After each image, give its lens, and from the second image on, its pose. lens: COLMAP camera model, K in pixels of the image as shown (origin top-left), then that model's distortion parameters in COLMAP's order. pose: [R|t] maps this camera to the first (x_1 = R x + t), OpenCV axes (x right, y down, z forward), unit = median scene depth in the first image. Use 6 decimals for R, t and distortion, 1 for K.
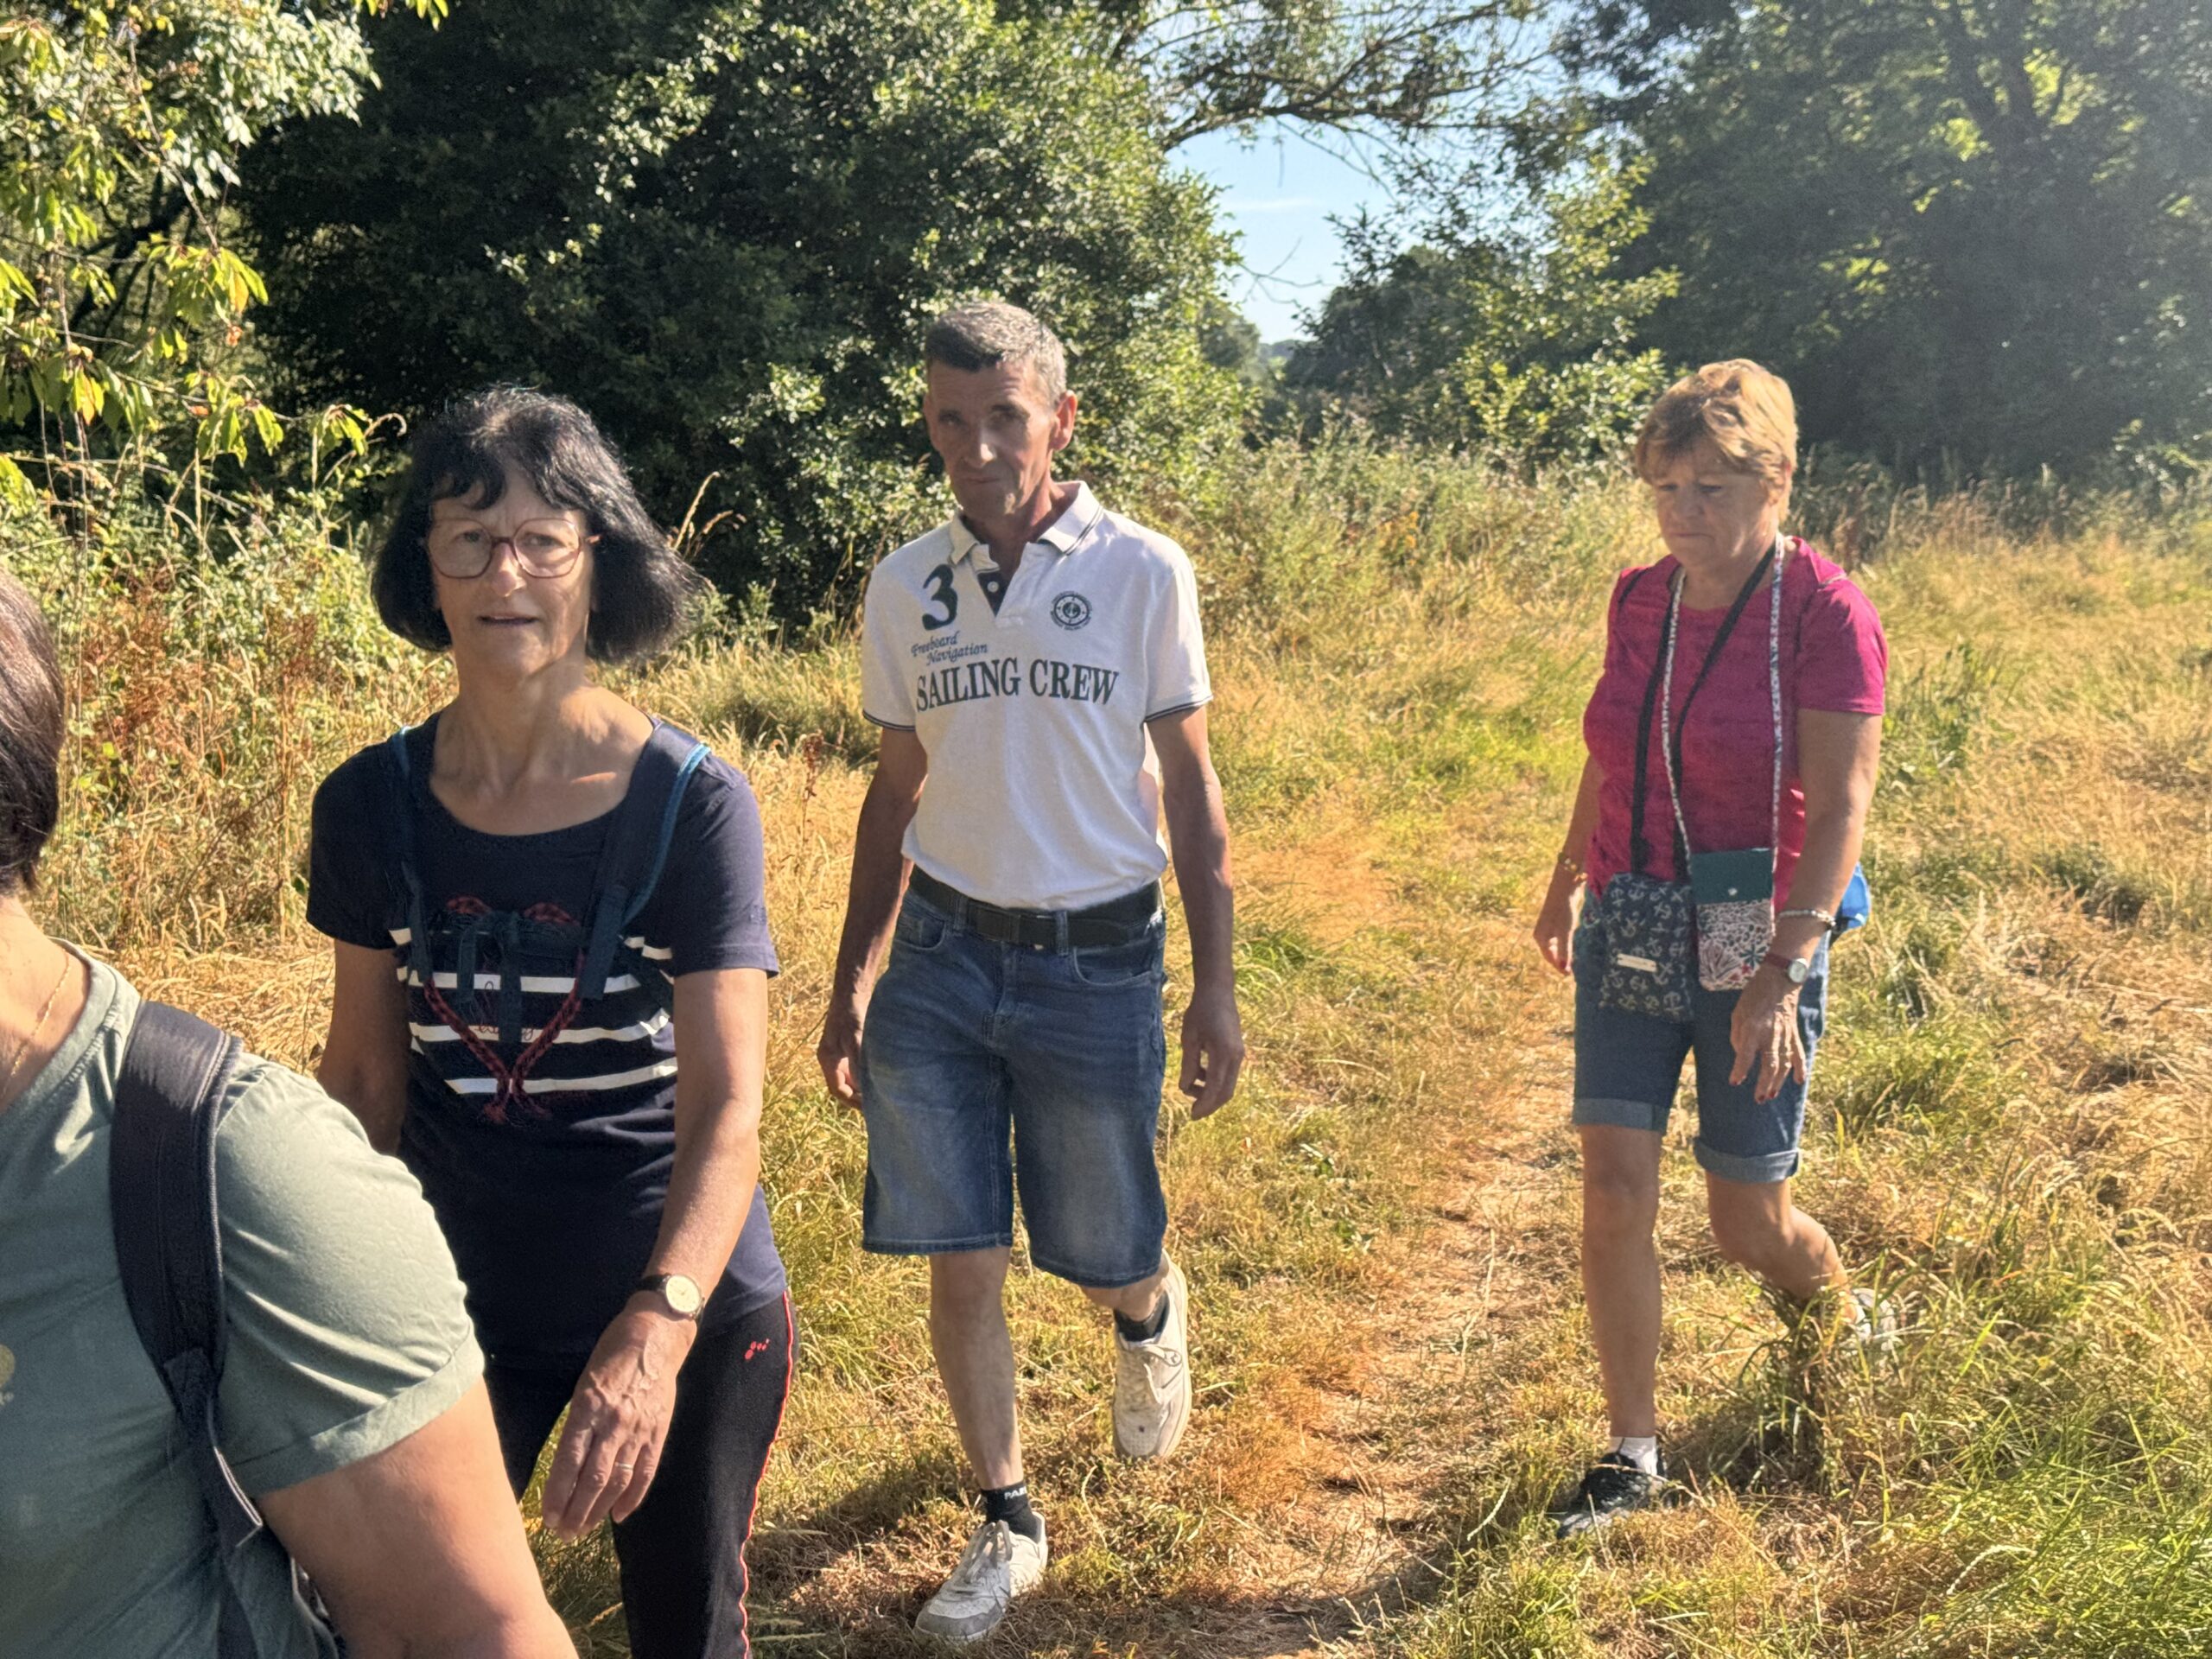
lens RADIAL K [[3060.1, 0, 1076.4], [0, 3060.1, 871.4], [0, 0, 1]] dist [0.112821, 0.000000]
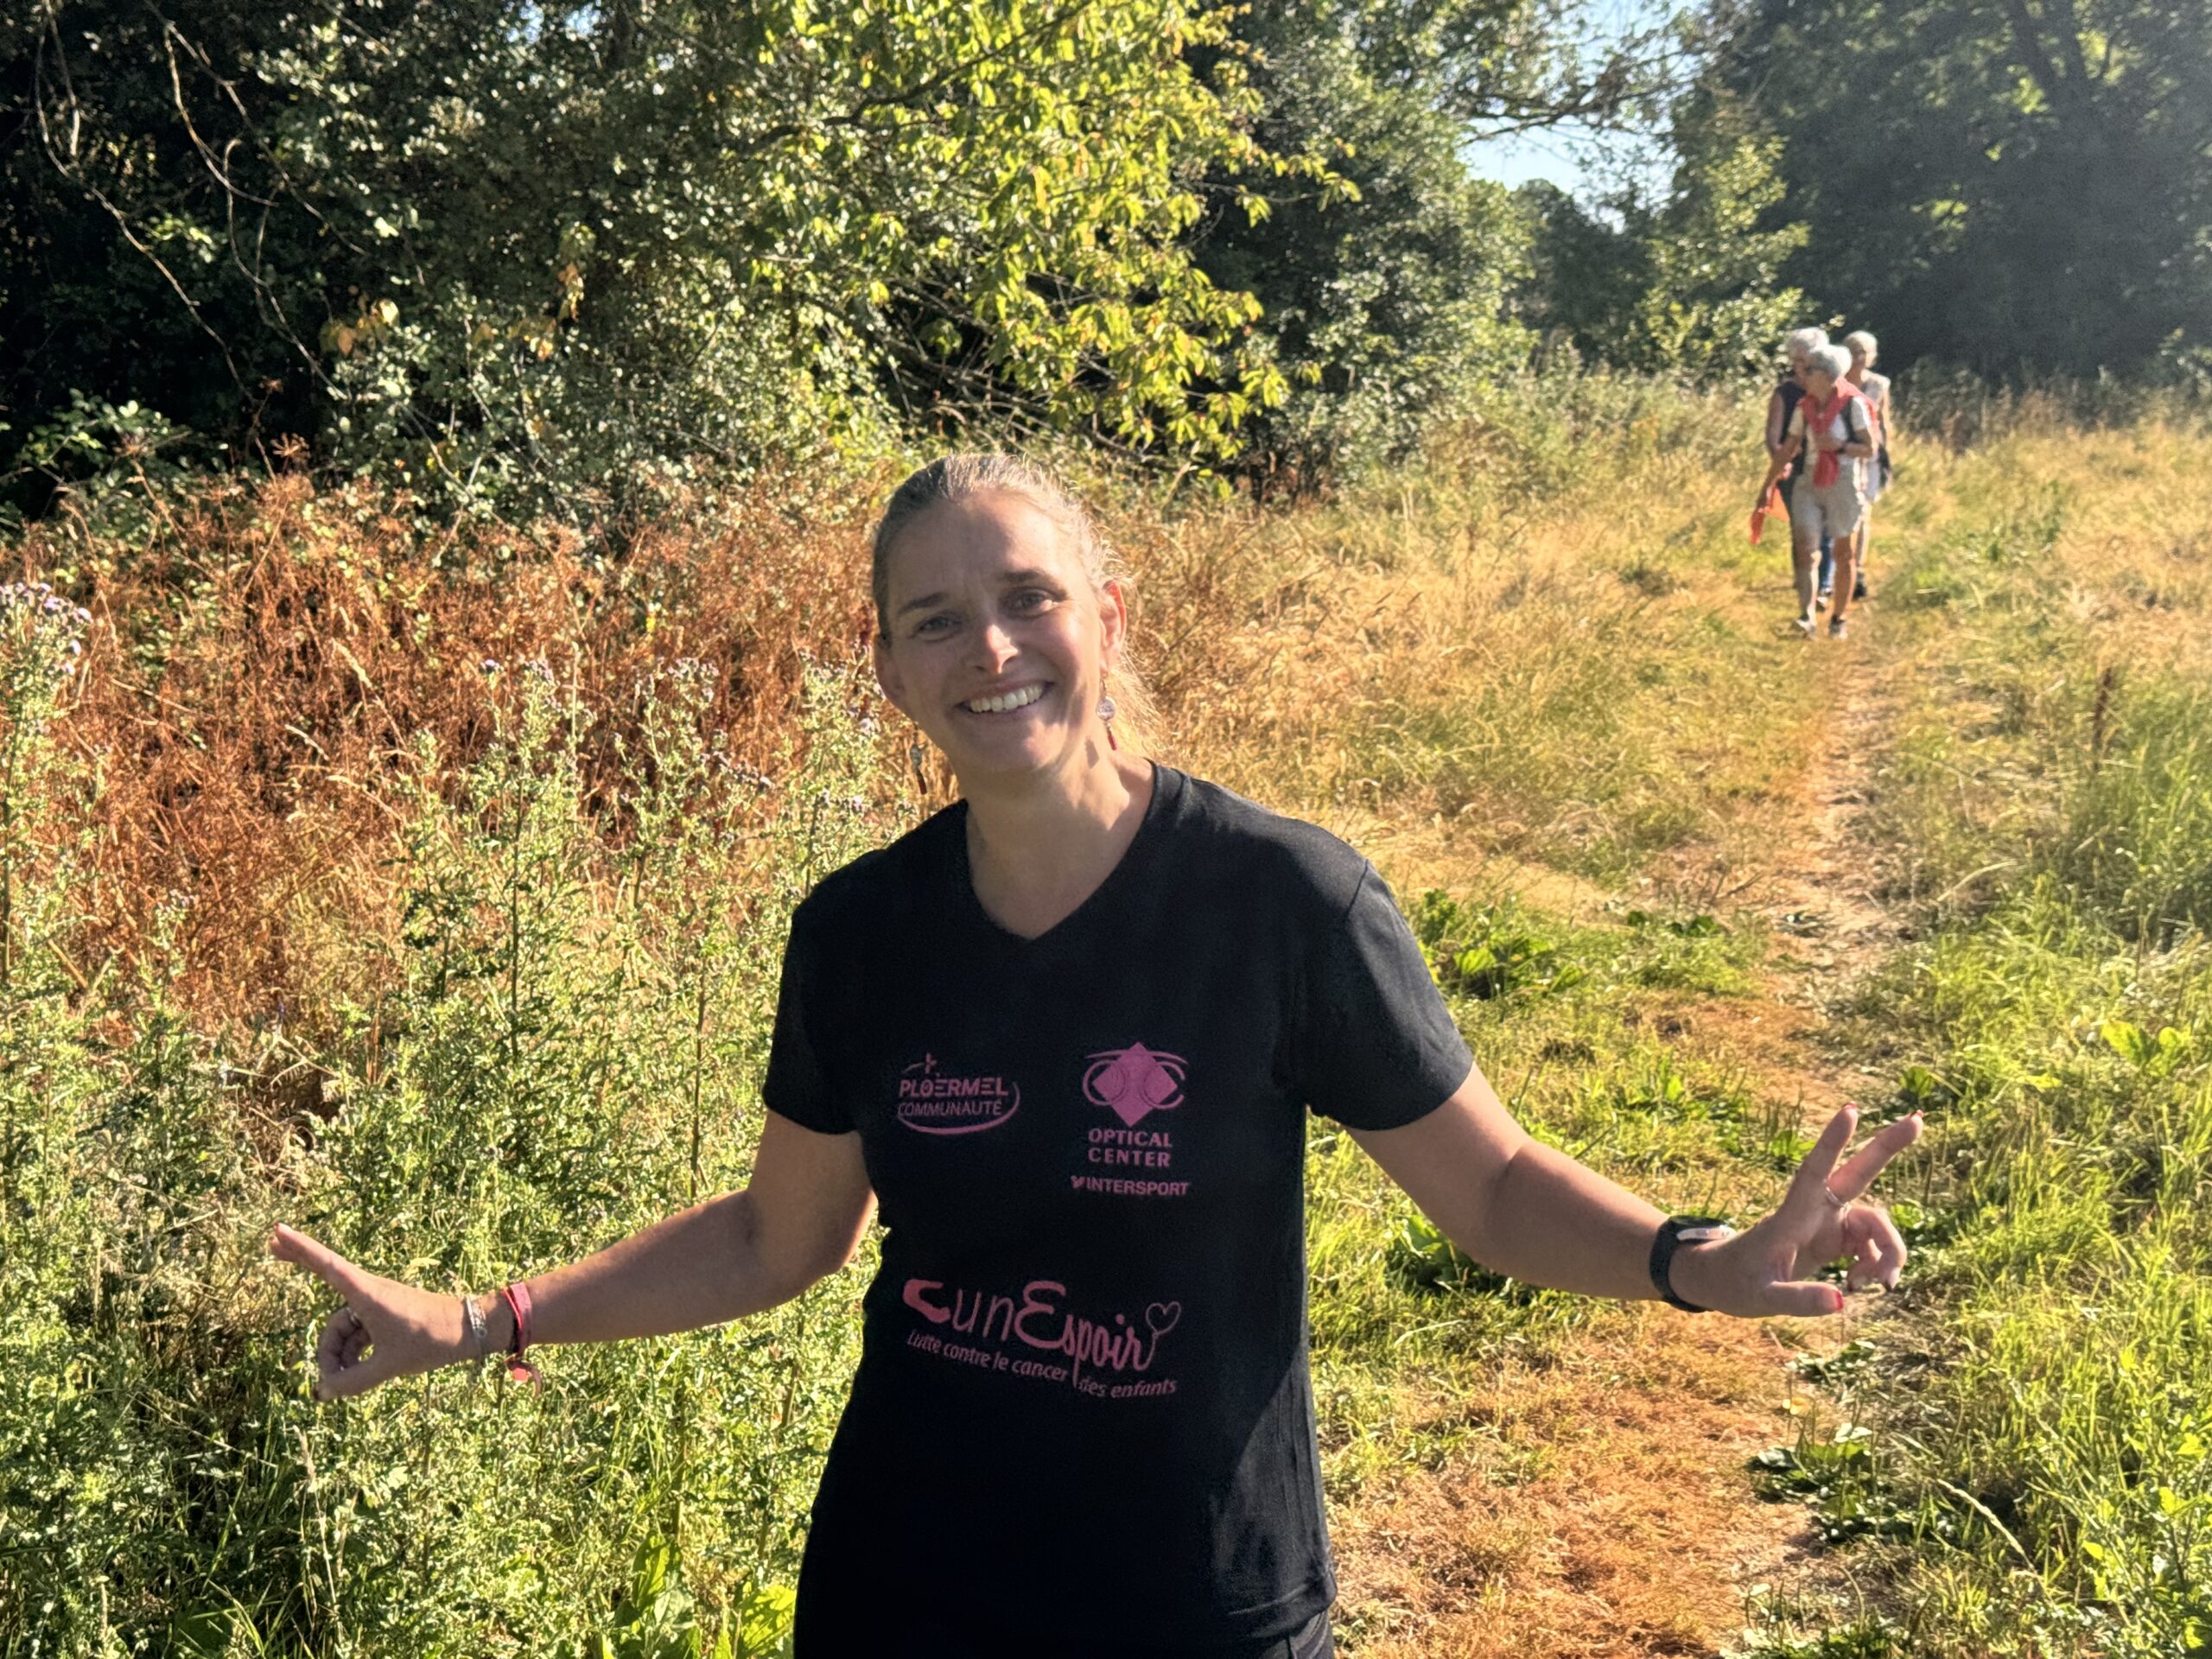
lens RADIAL K [[3060.1, 0, 1081.8], [0, 3060.1, 827.1], [0, 0, 1]] dist [0.112821, 0.000000]
pose [[0.999303, -0.031585, -0.019920, -0.088221], [0.031656, 0.999494, 0.003234, 0.040349], [0.019807, -0.003862, 0.999796, -0.285460]]
